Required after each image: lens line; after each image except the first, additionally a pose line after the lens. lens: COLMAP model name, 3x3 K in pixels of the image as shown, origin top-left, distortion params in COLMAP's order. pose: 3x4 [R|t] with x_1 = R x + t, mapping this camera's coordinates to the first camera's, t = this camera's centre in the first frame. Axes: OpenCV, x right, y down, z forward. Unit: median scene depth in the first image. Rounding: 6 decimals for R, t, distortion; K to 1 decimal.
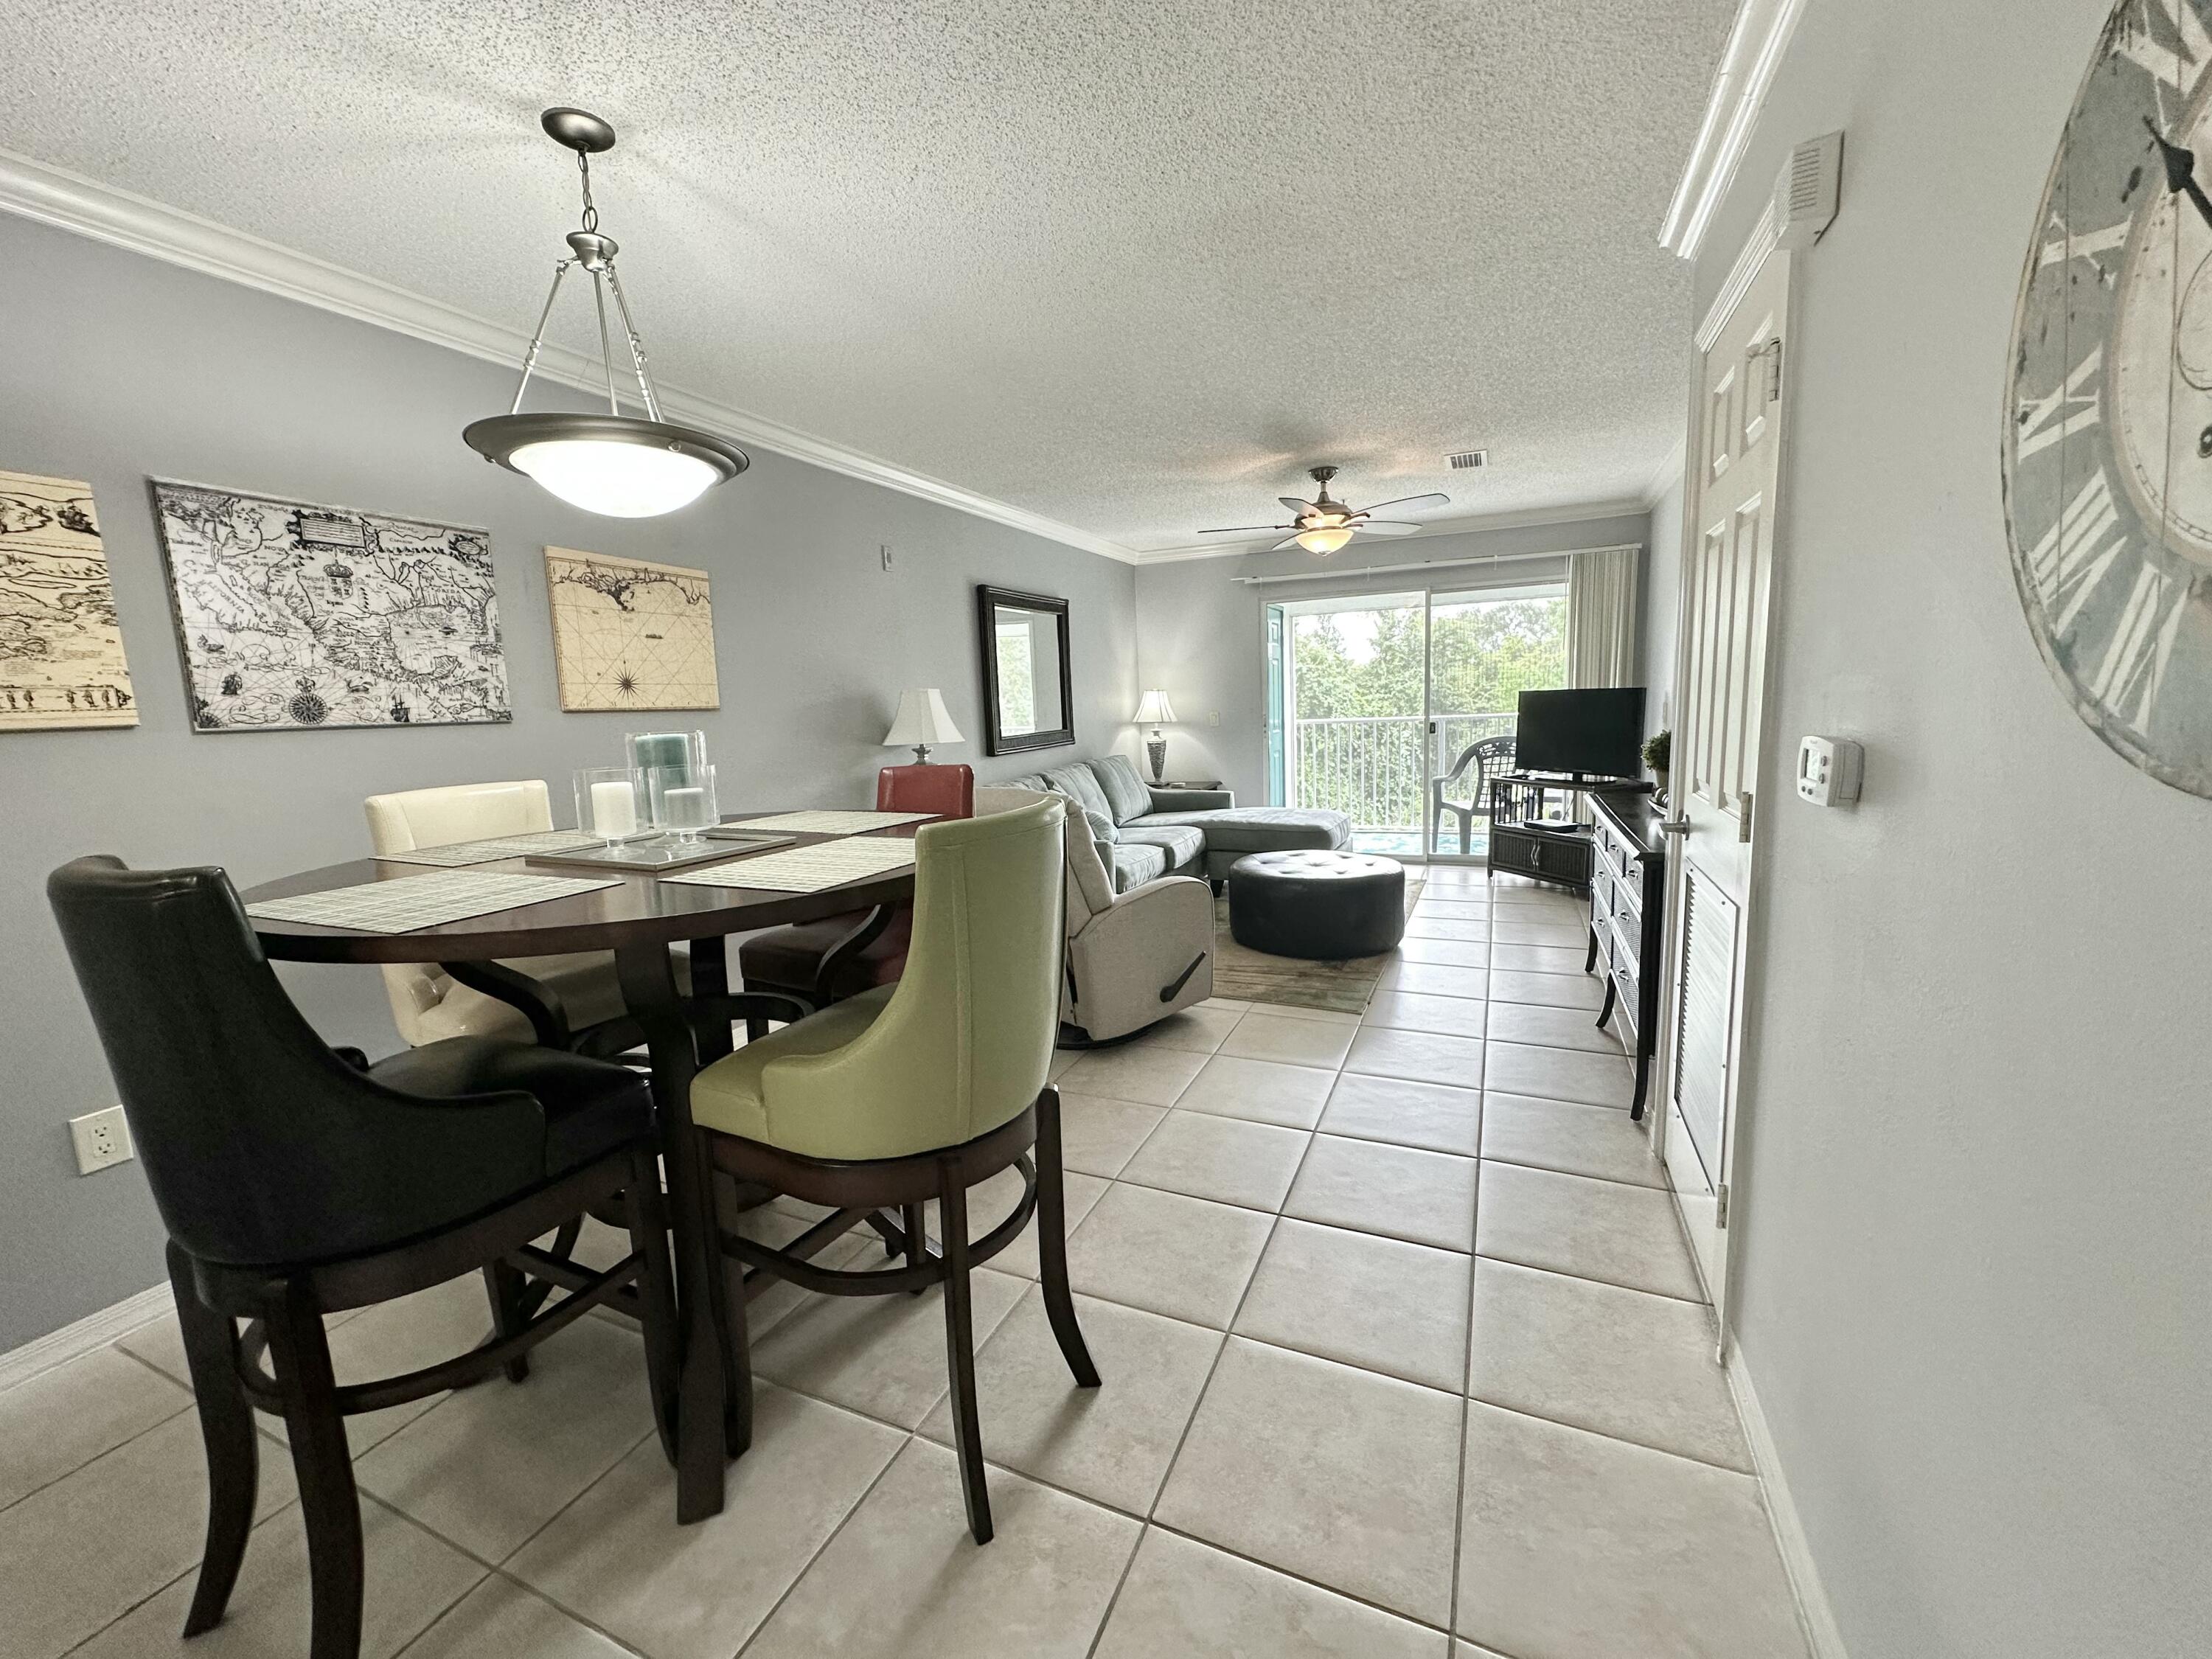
lens RADIAL K [[879.7, 0, 1106.0], [0, 879.7, 829.5], [0, 0, 1]] dist [0.000807, 0.000026]
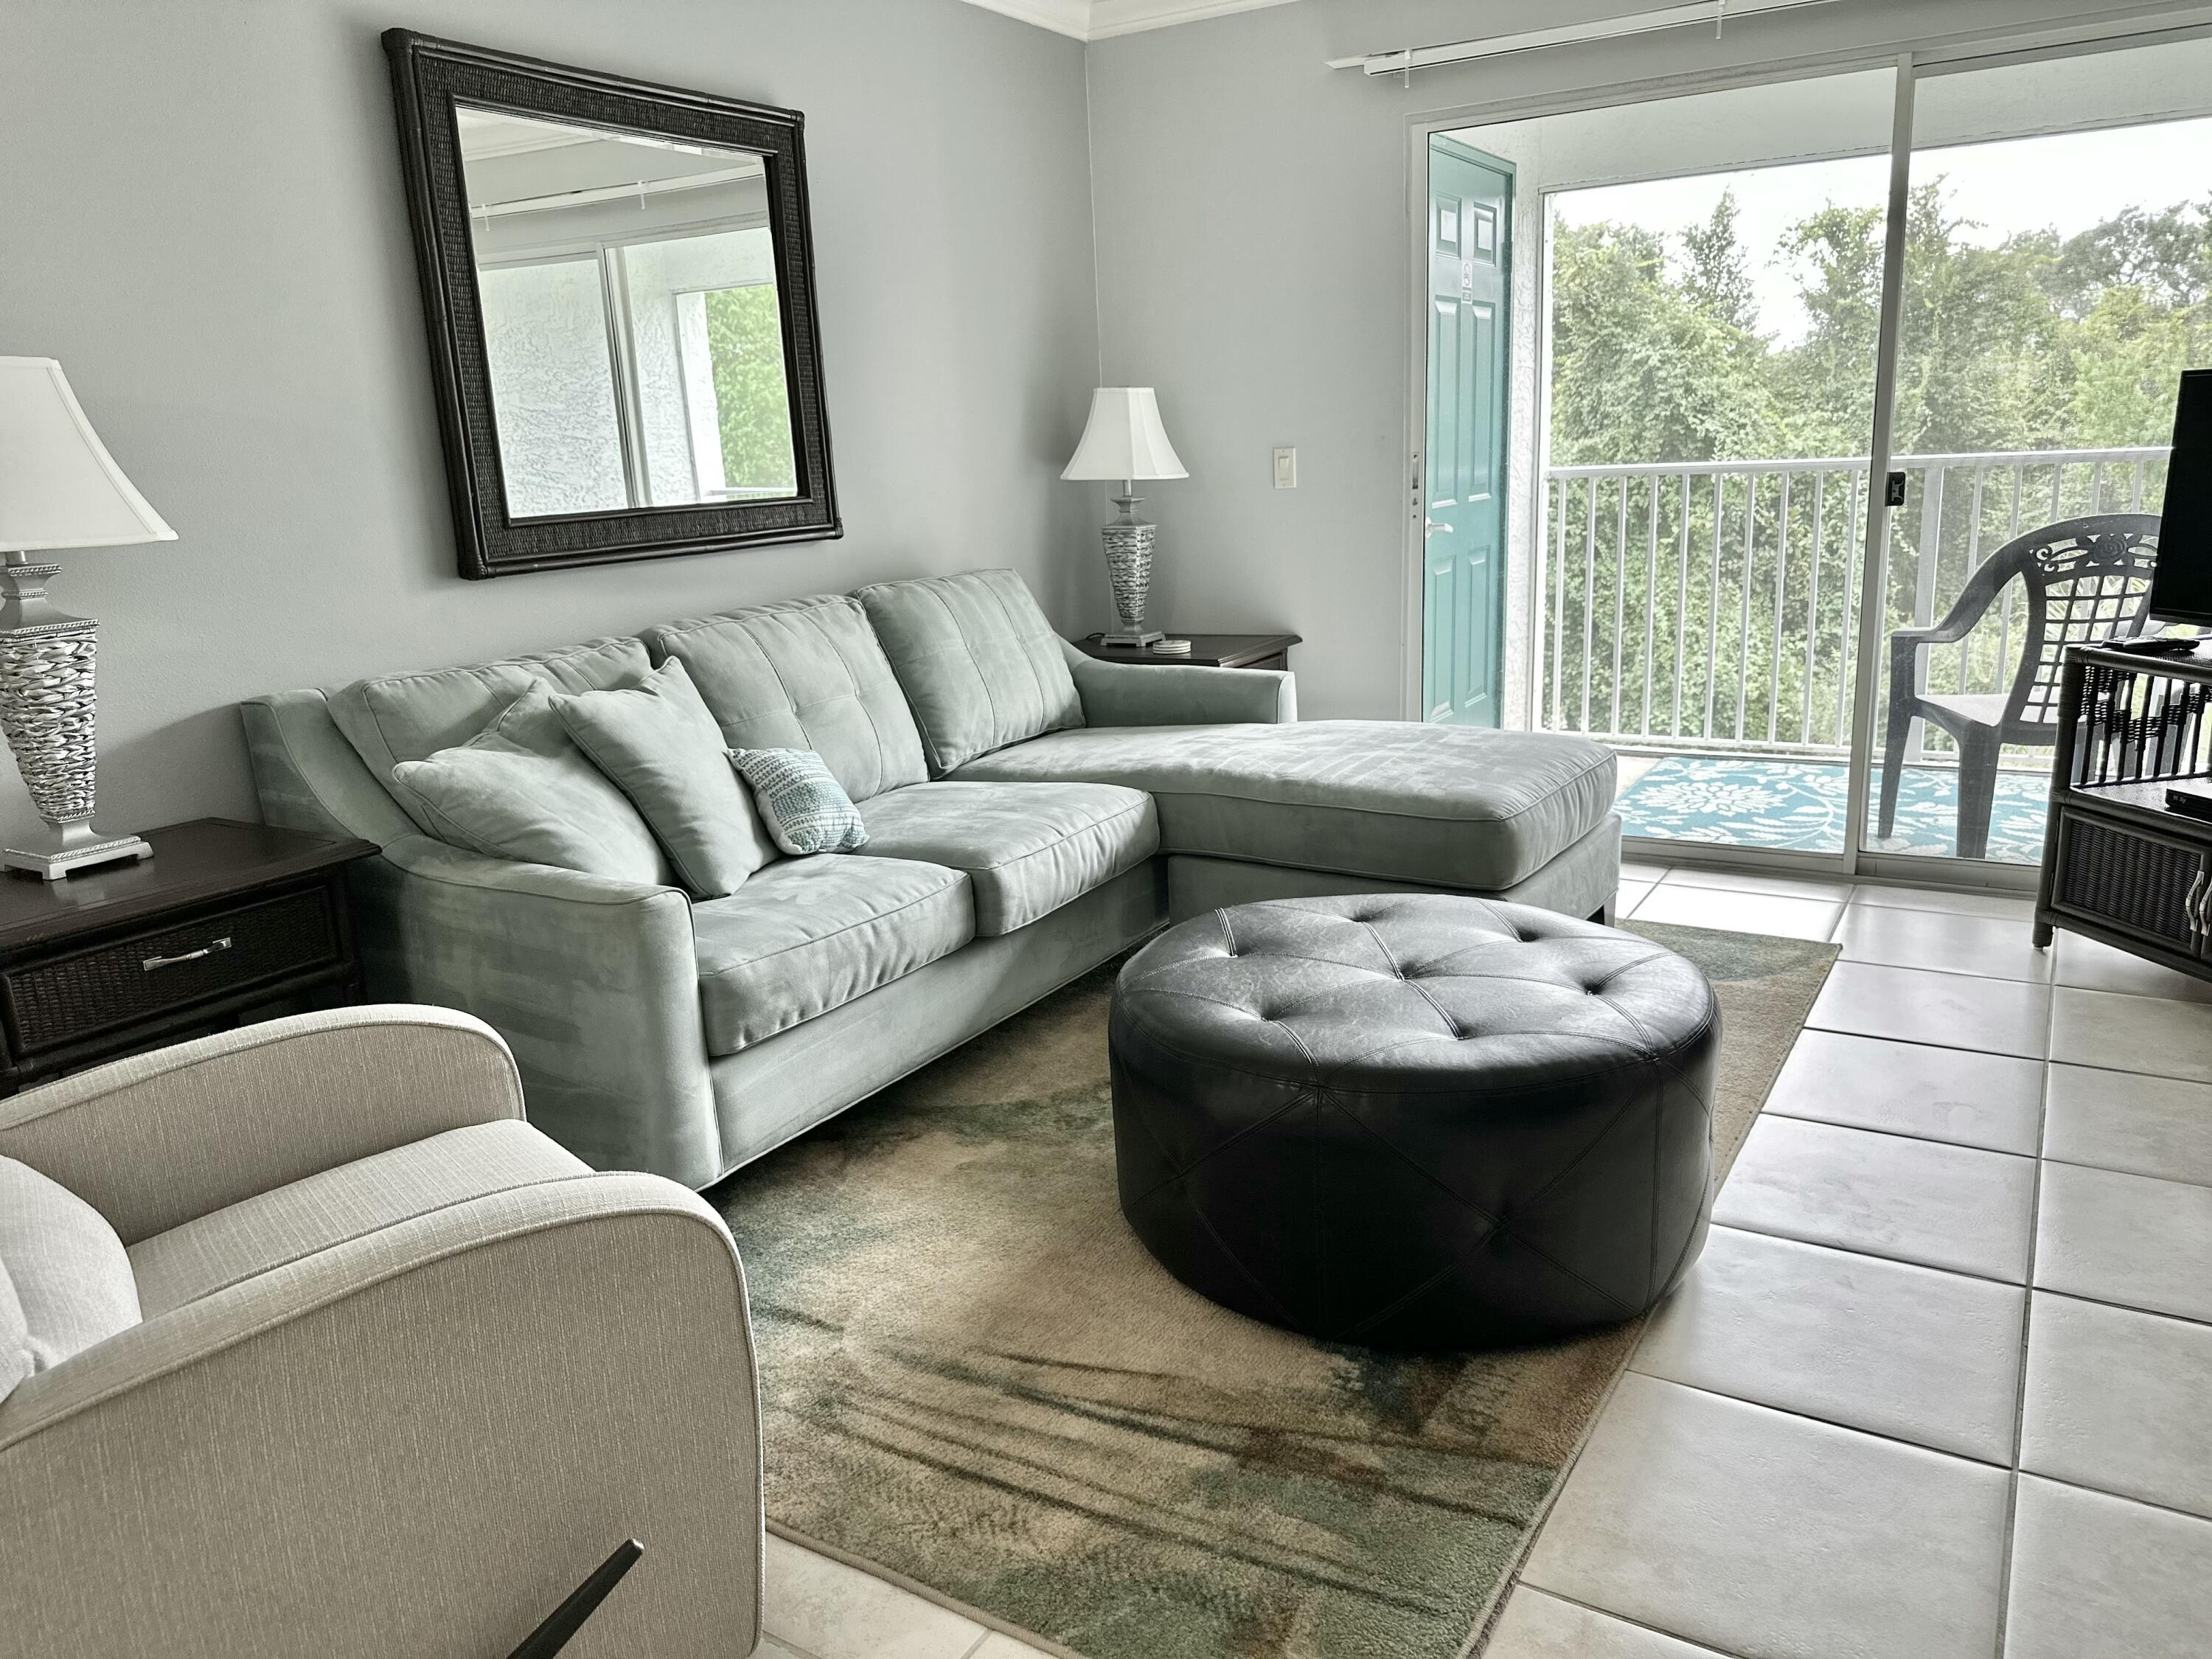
lens RADIAL K [[1562.2, 0, 1102.9], [0, 1562.2, 824.7], [0, 0, 1]] dist [0.000155, -0.002773]
pose [[0.991561, 0.026967, -0.126809, 0.348748], [-0.014111, 0.994765, 0.101208, -0.101909], [0.128874, -0.098565, 0.986750, 0.831145]]
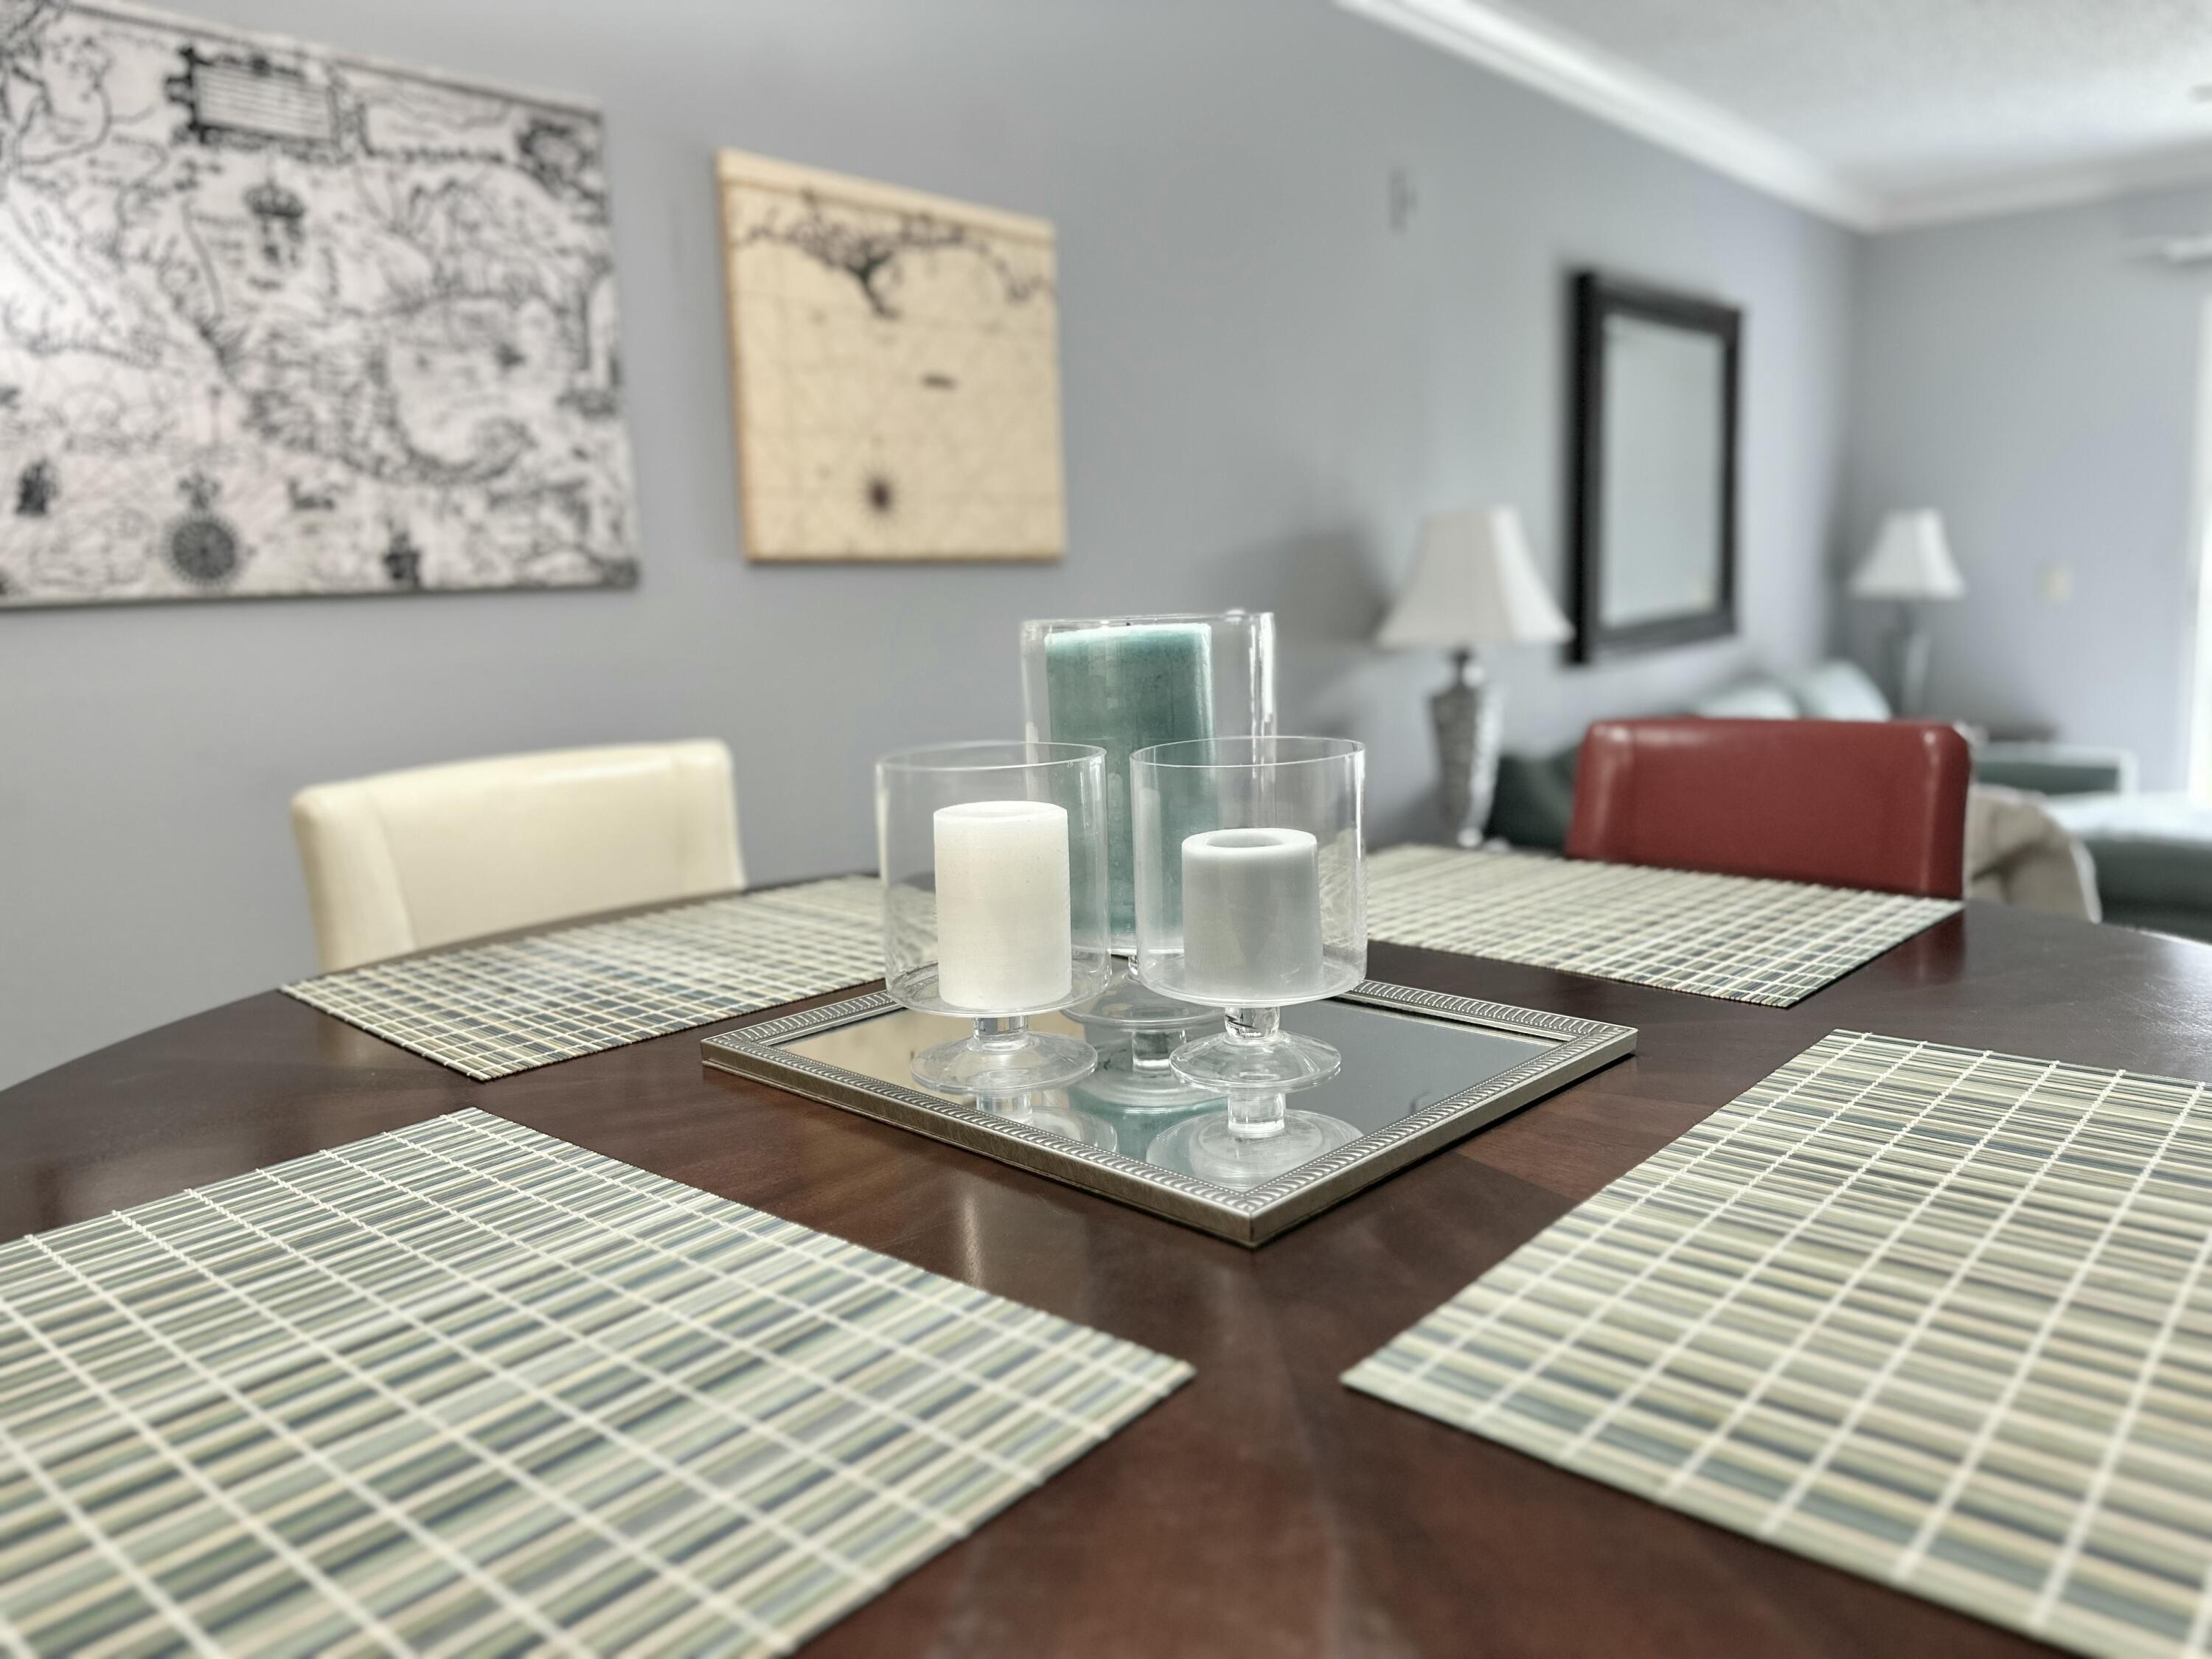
lens RADIAL K [[1562.2, 0, 1102.9], [0, 1562.2, 824.7], [0, 0, 1]] dist [0.000155, -0.002773]
pose [[0.959209, 0.043817, -0.279281, -0.274896], [-0.036459, 0.998839, 0.031489, -0.044060], [0.280337, -0.020022, 0.959693, 0.382069]]
